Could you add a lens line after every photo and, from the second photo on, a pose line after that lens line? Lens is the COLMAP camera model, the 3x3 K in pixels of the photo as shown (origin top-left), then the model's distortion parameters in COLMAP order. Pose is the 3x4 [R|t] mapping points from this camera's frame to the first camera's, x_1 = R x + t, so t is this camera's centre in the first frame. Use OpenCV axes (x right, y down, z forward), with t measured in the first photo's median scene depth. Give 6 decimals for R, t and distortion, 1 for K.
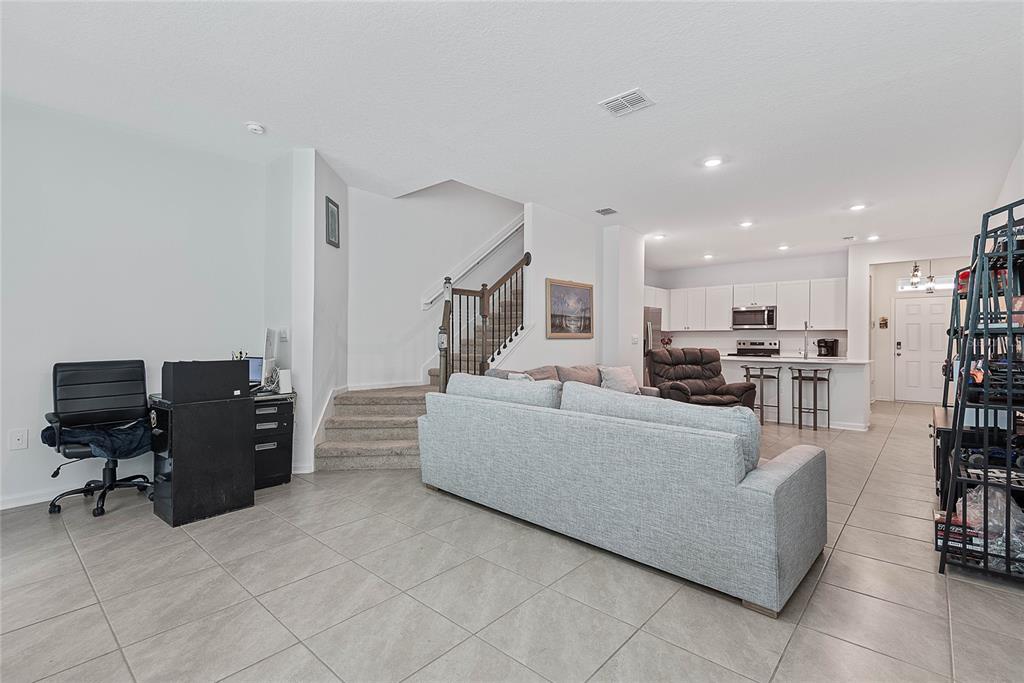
lens RADIAL K [[464.5, 0, 513.7], [0, 464.5, 338.5], [0, 0, 1]] dist [0.021394, -0.012106]
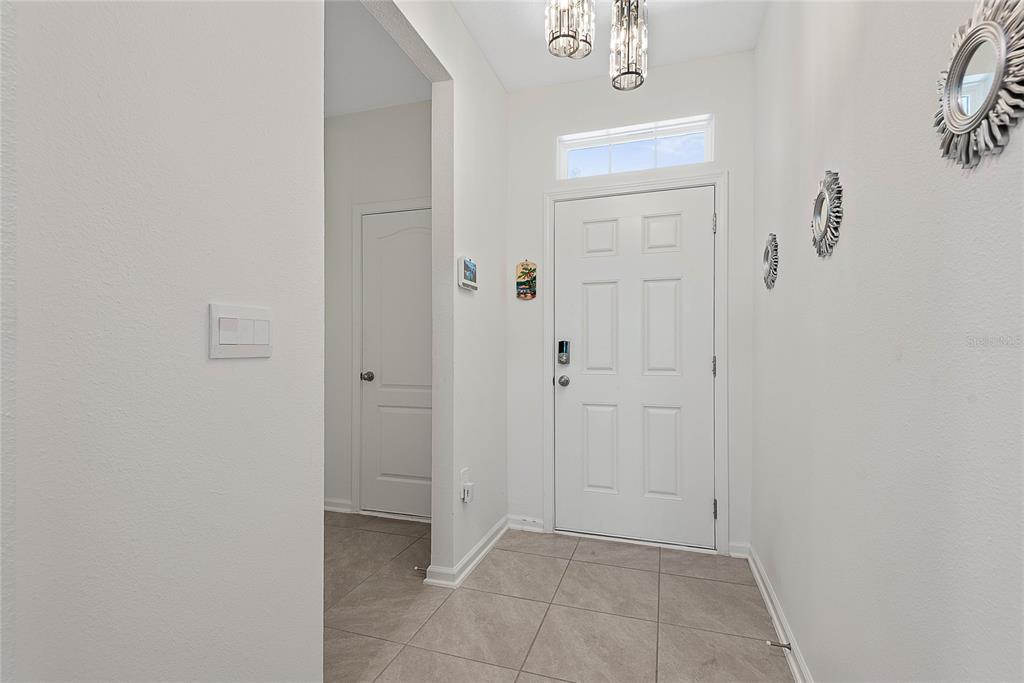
lens RADIAL K [[464.5, 0, 504.5], [0, 464.5, 347.7], [0, 0, 1]] dist [0.021394, -0.012106]
pose [[0.921353, -0.008919, 0.388623, 0.987817], [0.004928, 0.999924, 0.011265, 0.011350], [-0.388695, -0.008464, 0.921328, 1.086353]]
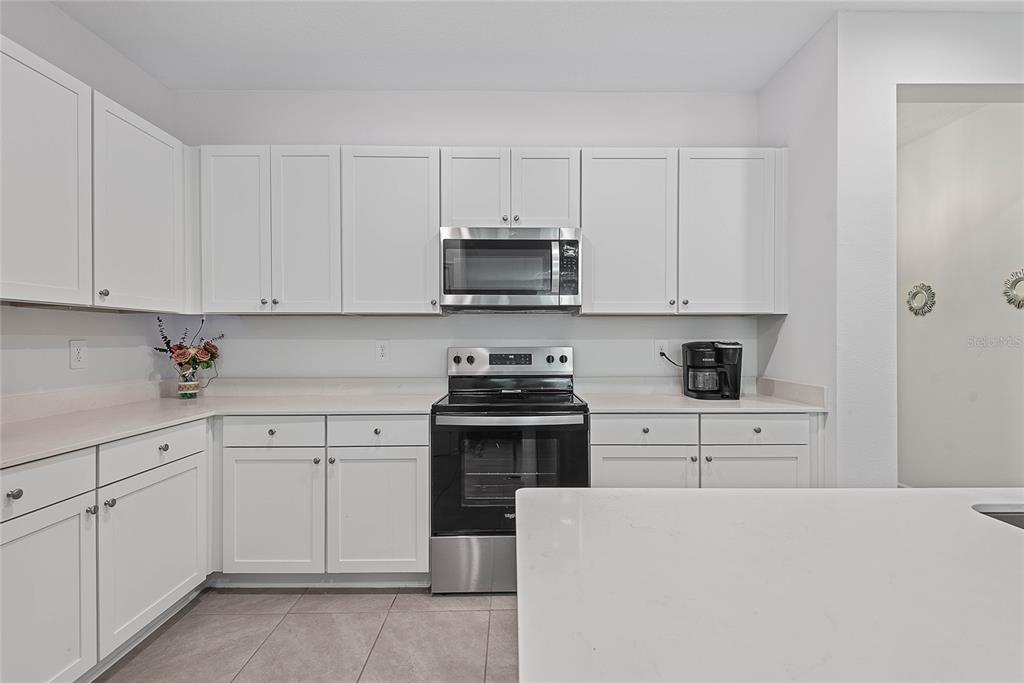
lens RADIAL K [[464.5, 0, 522.3], [0, 464.5, 342.2], [0, 0, 1]] dist [0.021394, -0.012106]
pose [[0.734058, -0.012028, 0.678980, 0.474881], [0.003656, 0.999899, 0.013760, -0.005519], [-0.679077, -0.007619, 0.734028, 1.138072]]
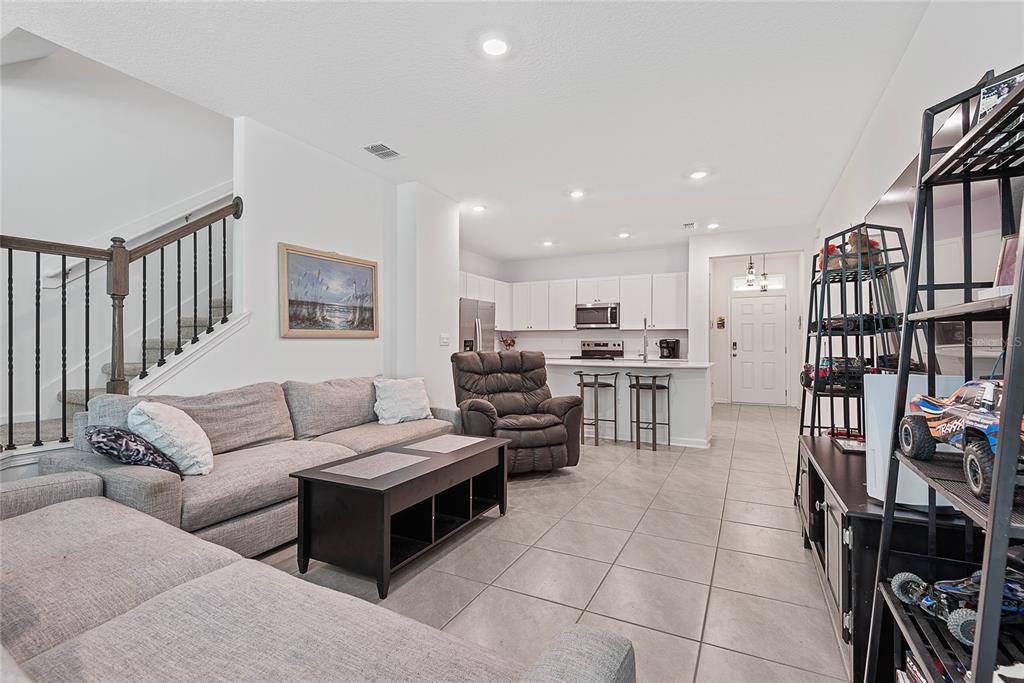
lens RADIAL K [[464.5, 0, 510.1], [0, 464.5, 339.5], [0, 0, 1]] dist [0.021394, -0.012106]
pose [[0.968158, -0.001347, 0.250336, 0.189891], [0.002196, 0.999993, -0.003113, 0.004654], [-0.250330, 0.003564, 0.968154, 0.265190]]
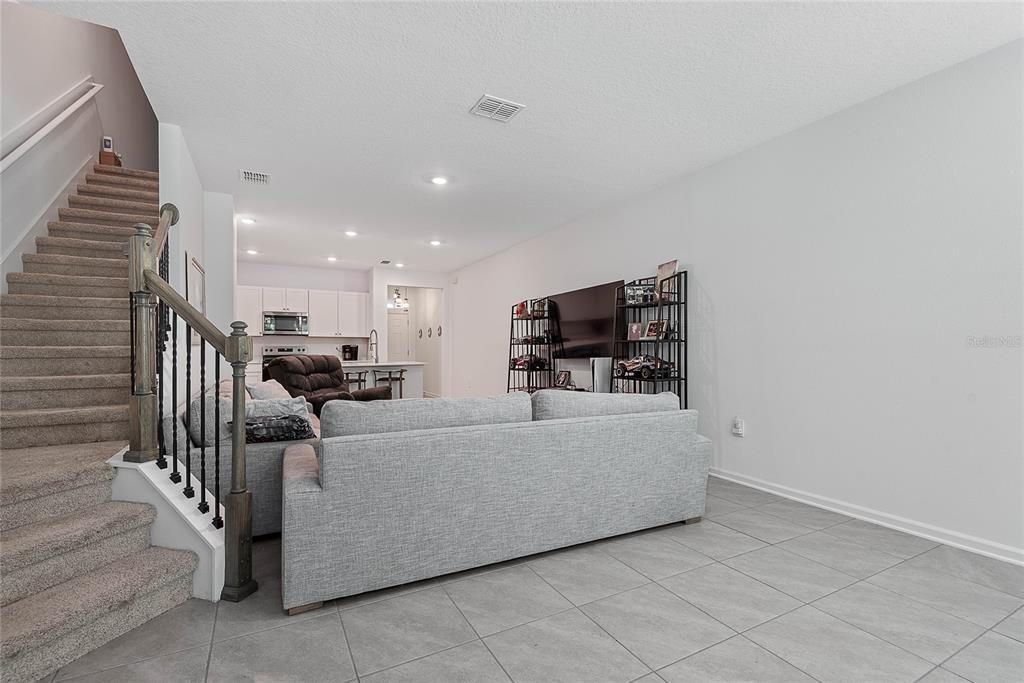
lens RADIAL K [[464.5, 0, 519.1], [0, 464.5, 343.6], [0, 0, 1]] dist [0.021394, -0.012106]
pose [[0.339451, 0.002992, 0.940619, -0.338847], [-0.001465, 0.999995, -0.002652, -0.000113], [-0.940623, -0.000478, 0.339453, 0.307598]]
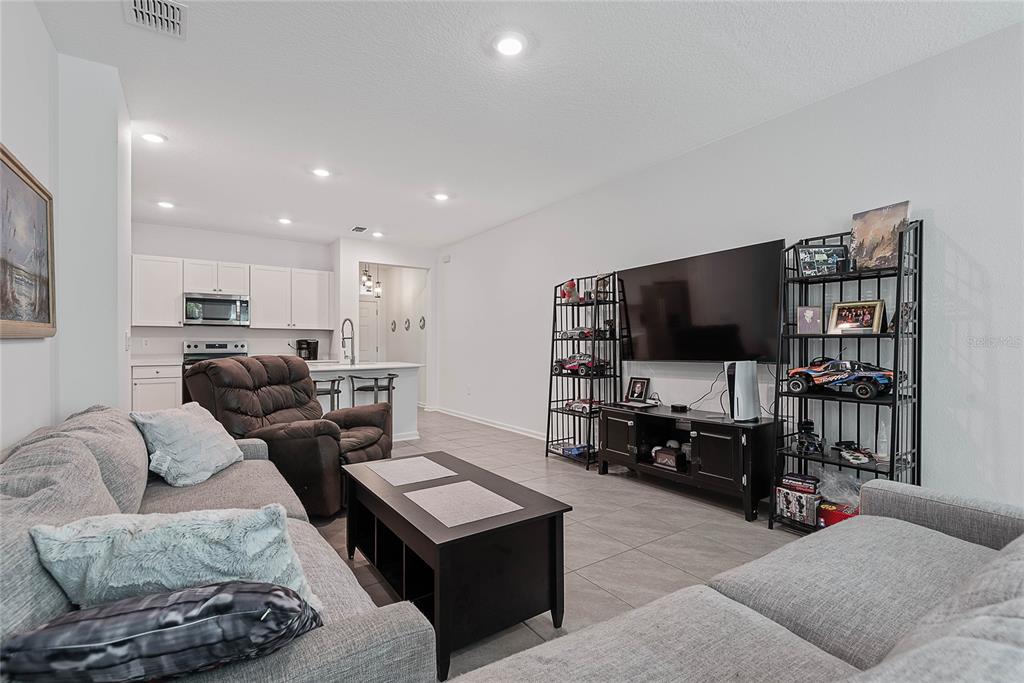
lens RADIAL K [[464.5, 0, 522.4], [0, 464.5, 347.3], [0, 0, 1]] dist [0.021394, -0.012106]
pose [[0.229352, -0.013318, 0.973252, -0.105762], [-0.005083, 0.999876, 0.014880, -0.000175], [-0.973330, -0.008360, 0.229256, 0.553305]]
